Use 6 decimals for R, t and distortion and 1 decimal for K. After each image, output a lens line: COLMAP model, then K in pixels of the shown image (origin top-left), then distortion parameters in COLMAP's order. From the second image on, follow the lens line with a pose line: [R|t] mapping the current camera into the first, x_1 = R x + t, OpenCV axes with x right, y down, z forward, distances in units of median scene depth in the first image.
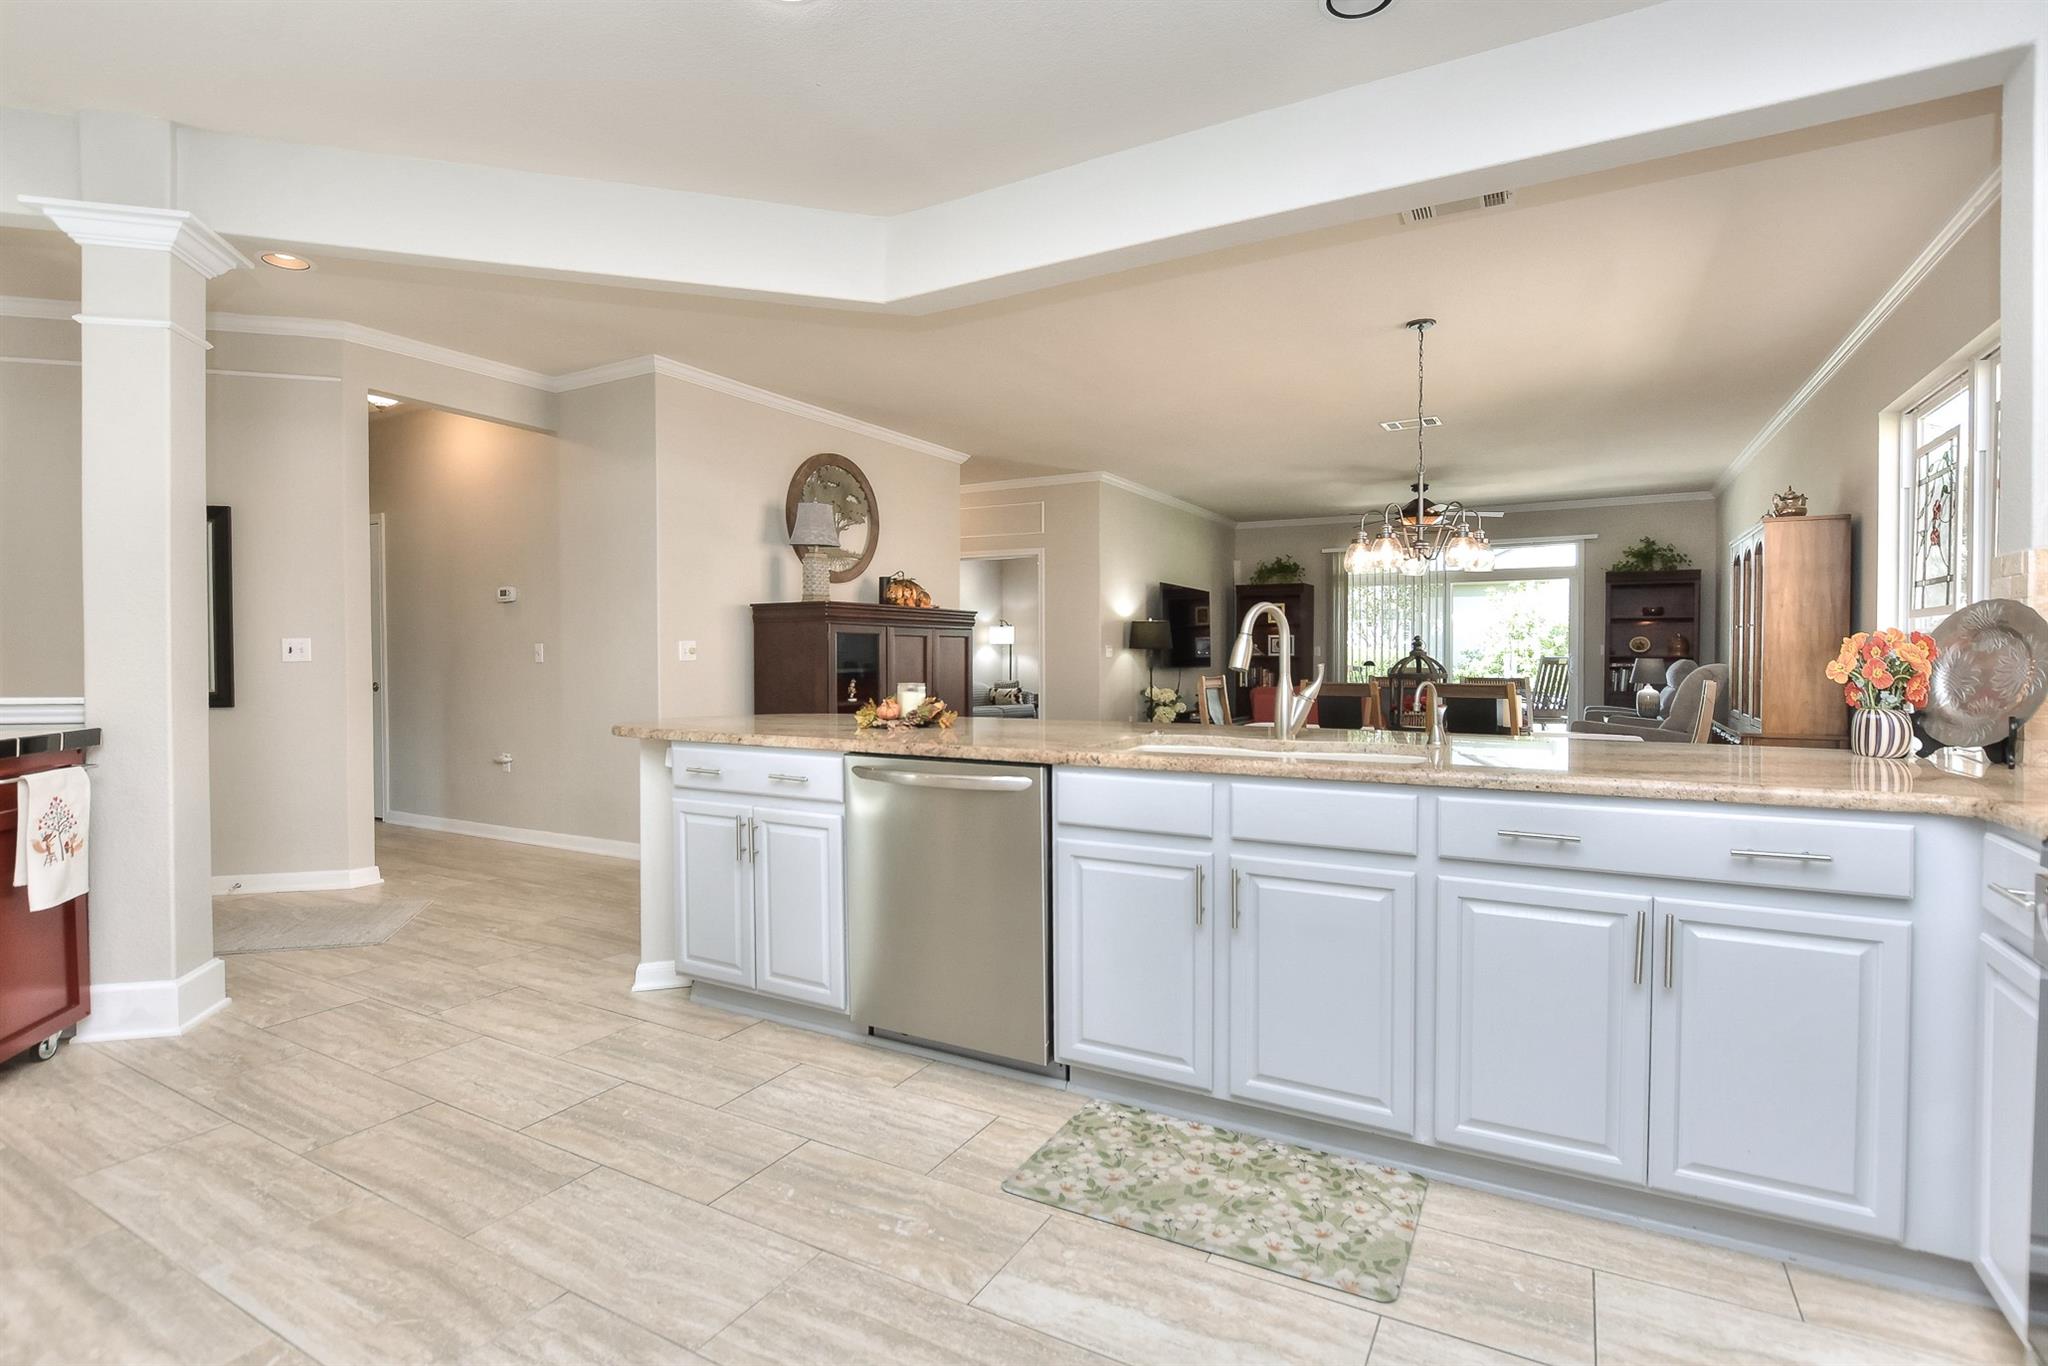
lens RADIAL K [[942.2, 0, 1003.3], [0, 942.2, 685.8], [0, 0, 1]] dist [-0.017454, 0.000036]
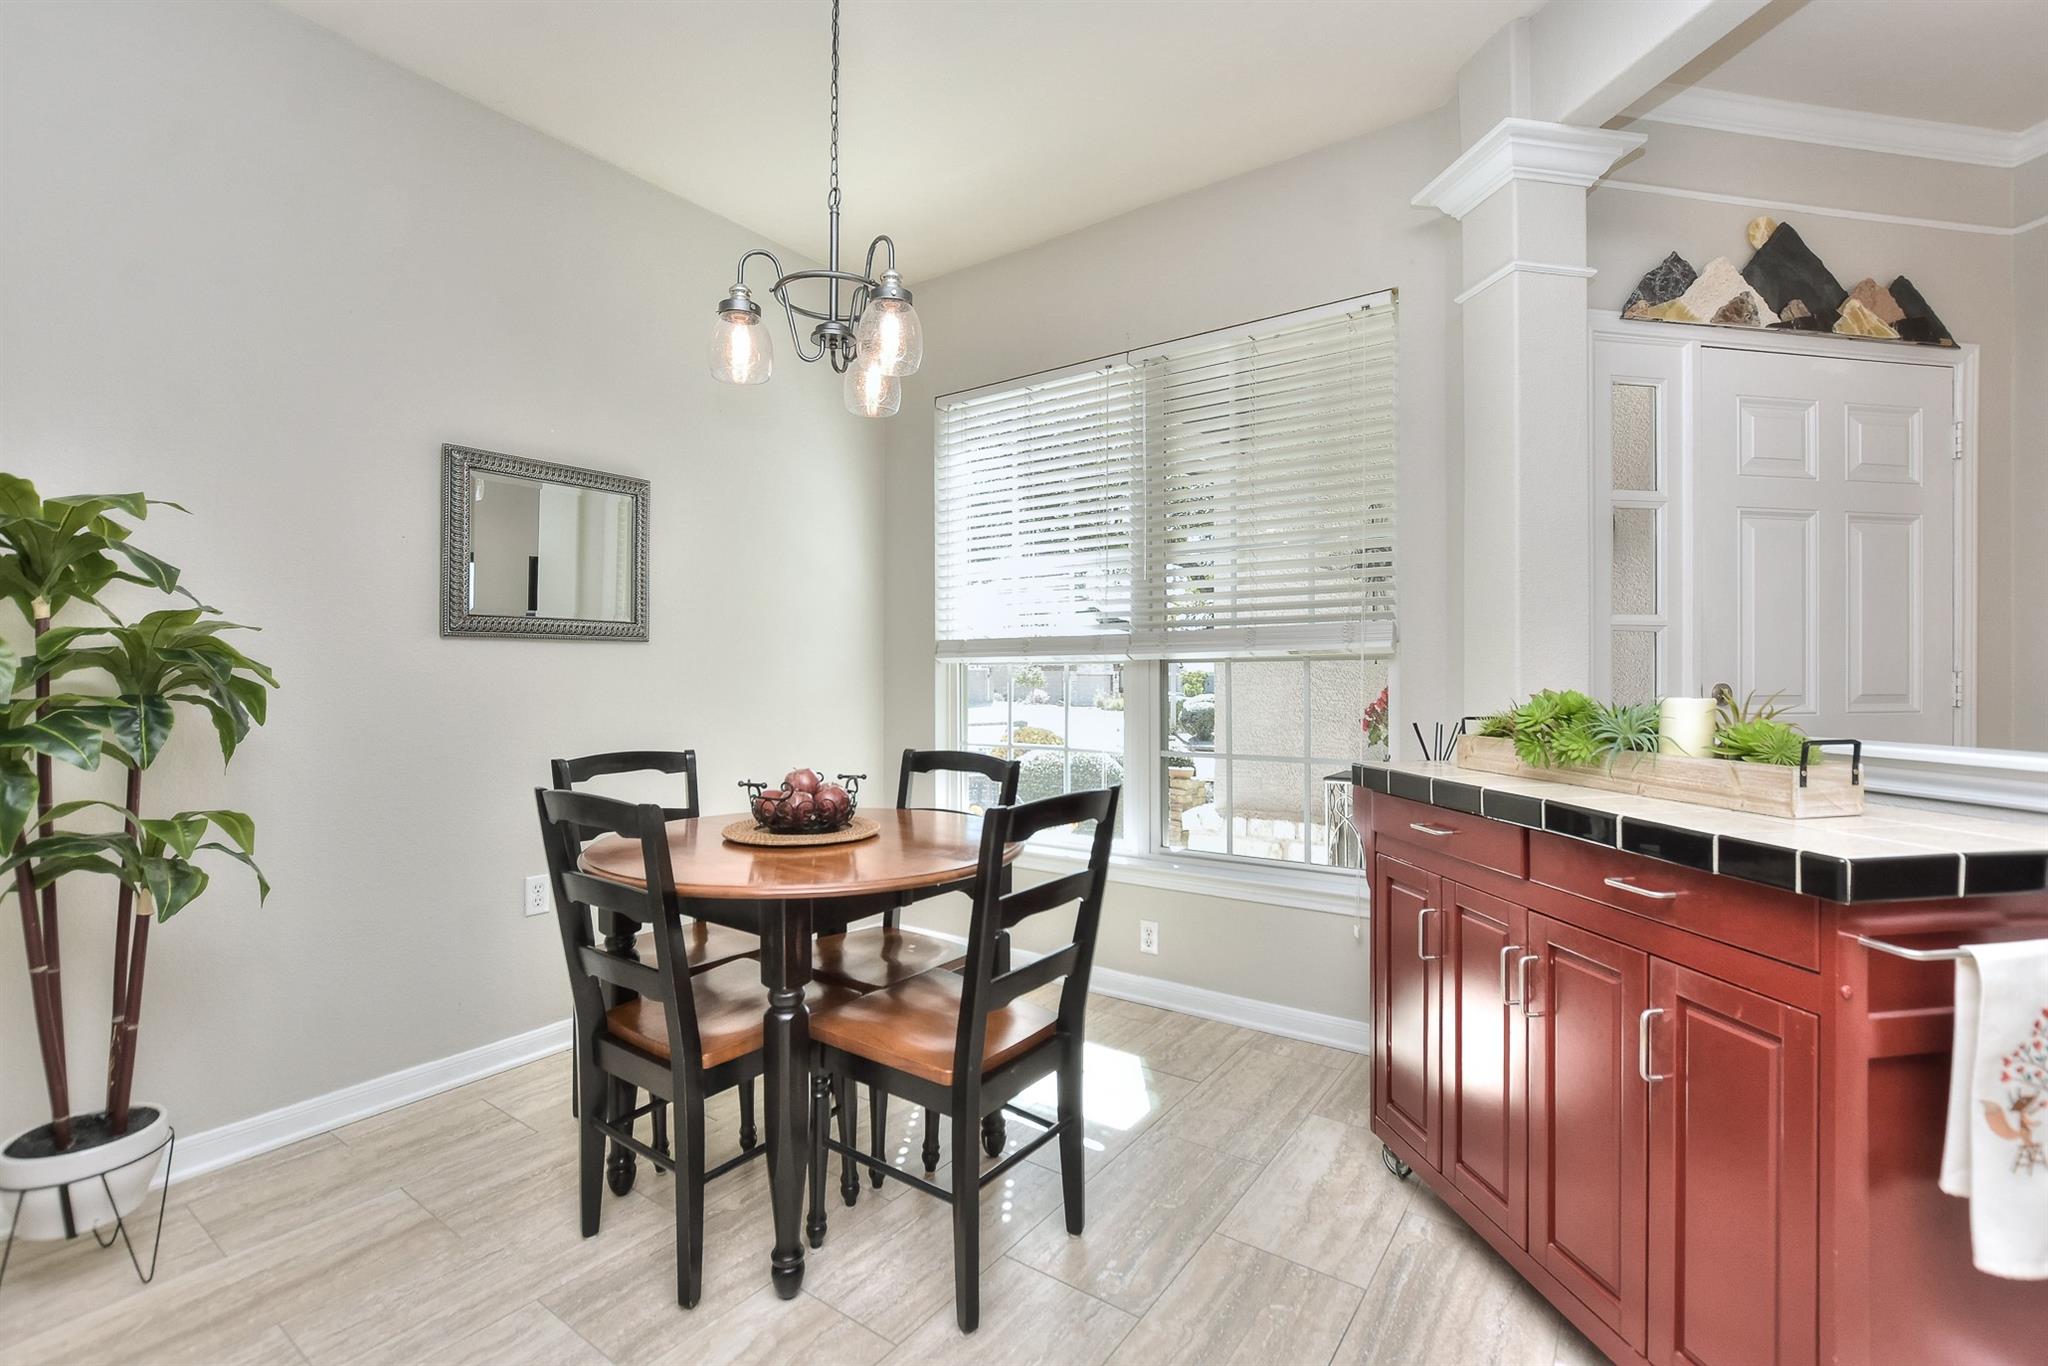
lens RADIAL K [[912.5, 0, 1014.6], [0, 912.5, 680.3], [0, 0, 1]] dist [-0.013945, 0.000227]
pose [[-0.107634, 0.007405, -0.994163, -0.652592], [-0.025649, 0.999619, 0.010222, -0.037497], [0.993860, 0.026599, -0.107403, 0.662166]]
